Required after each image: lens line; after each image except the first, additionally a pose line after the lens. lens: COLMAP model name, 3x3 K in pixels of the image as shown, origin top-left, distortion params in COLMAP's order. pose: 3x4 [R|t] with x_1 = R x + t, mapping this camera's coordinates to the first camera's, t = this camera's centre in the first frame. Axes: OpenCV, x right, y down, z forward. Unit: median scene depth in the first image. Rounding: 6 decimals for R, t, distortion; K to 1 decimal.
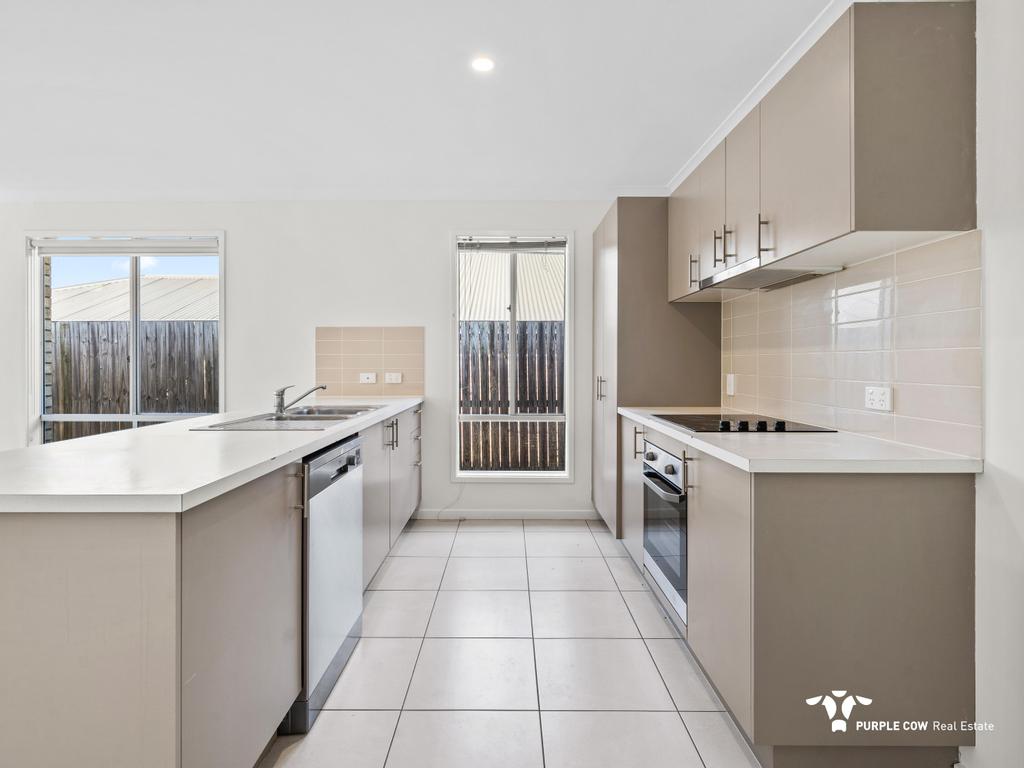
lens RADIAL K [[522.1, 0, 512.0], [0, 522.1, 384.0], [0, 0, 1]] dist [0.000008, -0.000128]
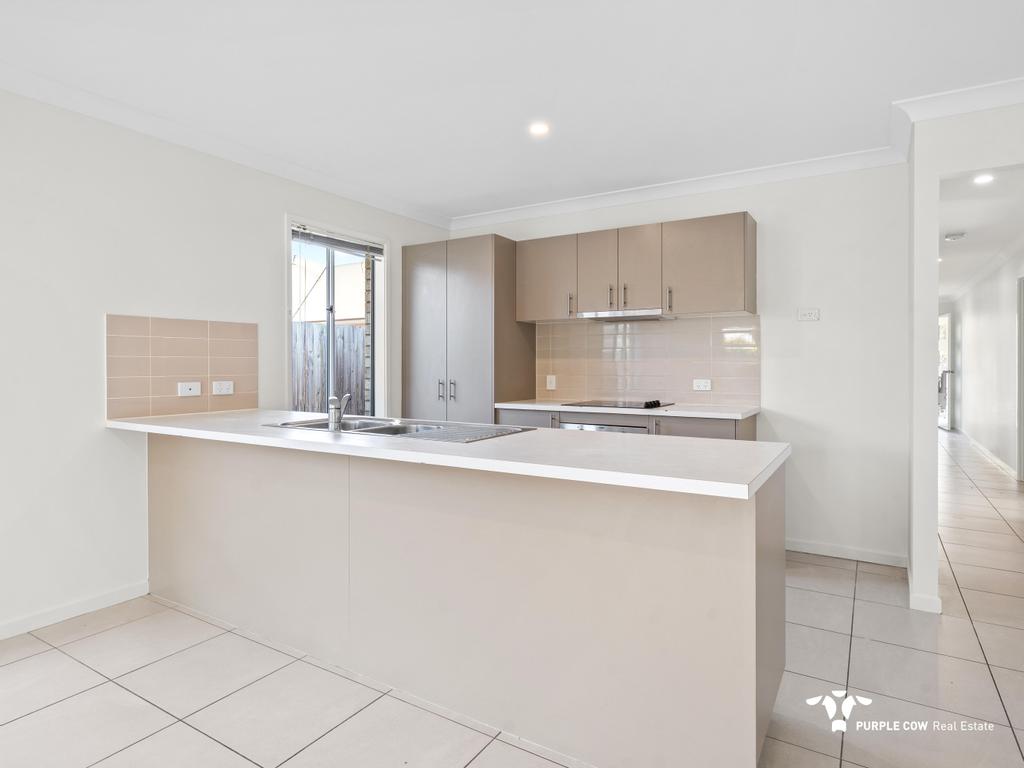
lens RADIAL K [[579.4, 0, 512.0], [0, 579.4, 384.0], [0, 0, 1]] dist [0.001573, 0.000184]
pose [[0.520961, -0.031144, 0.853012, -0.736296], [0.031372, 0.999358, 0.017327, -0.018400], [-0.853004, 0.017734, 0.521604, 0.188089]]
